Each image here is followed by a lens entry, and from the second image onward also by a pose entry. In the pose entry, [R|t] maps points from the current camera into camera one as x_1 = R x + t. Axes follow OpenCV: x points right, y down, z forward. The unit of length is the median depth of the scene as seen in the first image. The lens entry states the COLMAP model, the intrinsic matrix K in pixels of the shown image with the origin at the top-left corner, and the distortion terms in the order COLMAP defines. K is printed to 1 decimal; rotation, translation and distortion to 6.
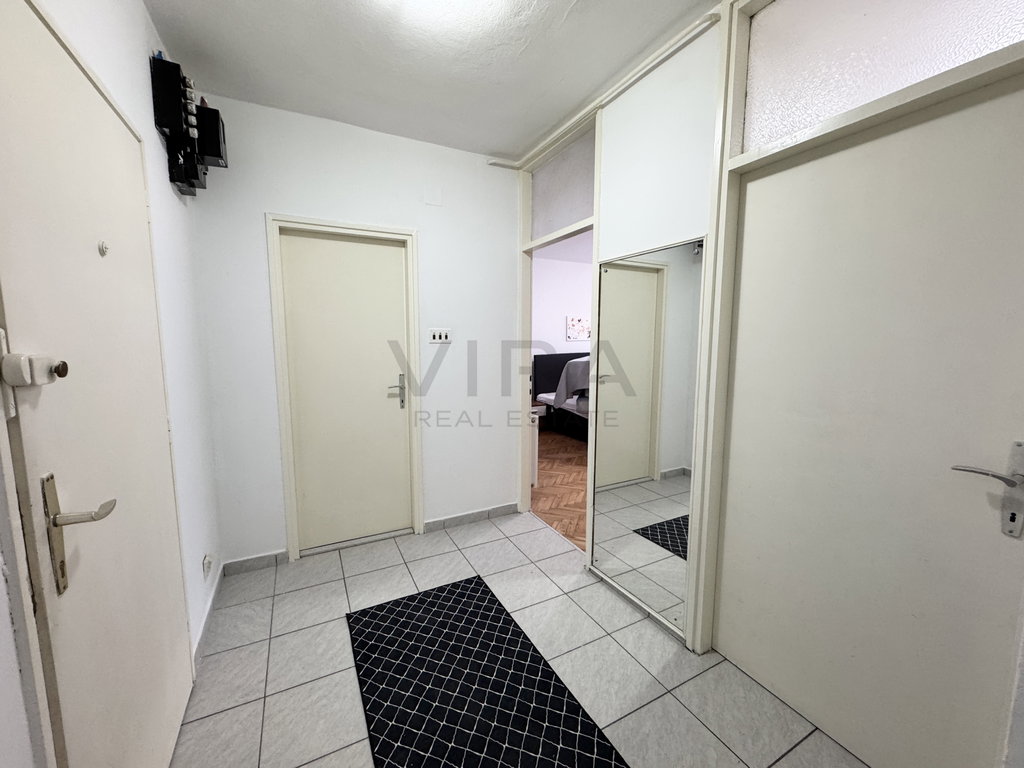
lens RADIAL K [[407.3, 0, 509.0], [0, 407.3, 382.2], [0, 0, 1]] dist [-0.002370, -0.000770]
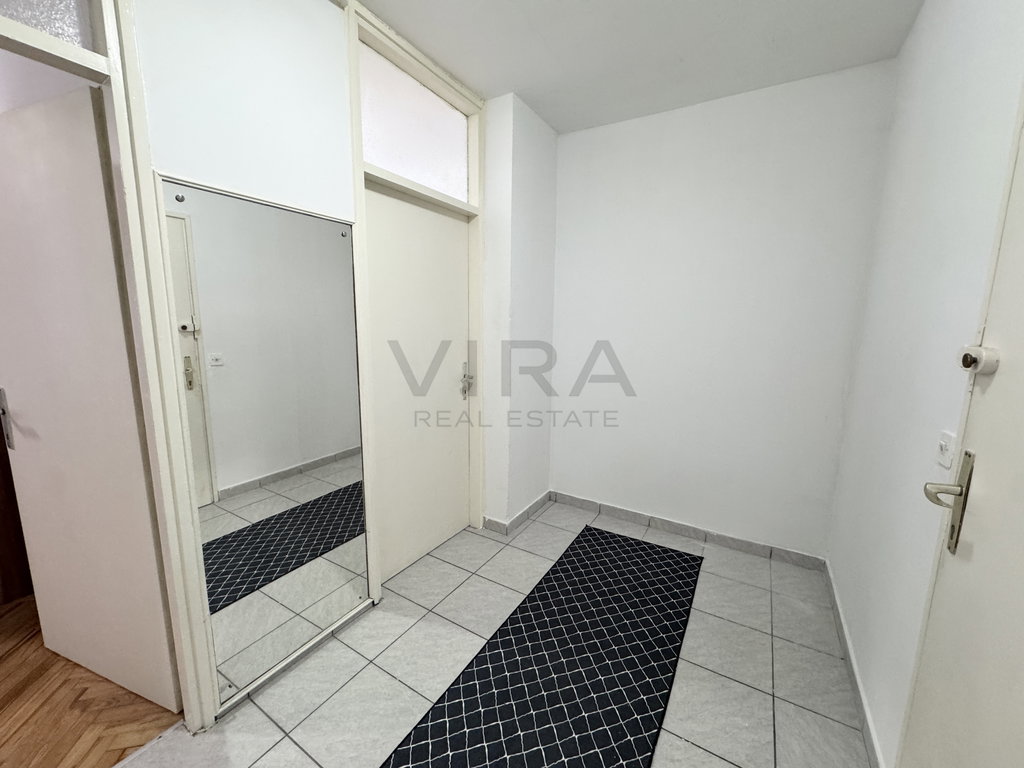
lens RADIAL K [[407.3, 0, 508.3], [0, 407.3, 387.5], [0, 0, 1]] dist [-0.002370, -0.000770]
pose [[-0.512795, -0.143138, 0.846494, -0.487954], [0.085894, 0.972502, 0.216478, -0.103807], [-0.854203, 0.183718, -0.486400, 0.920953]]
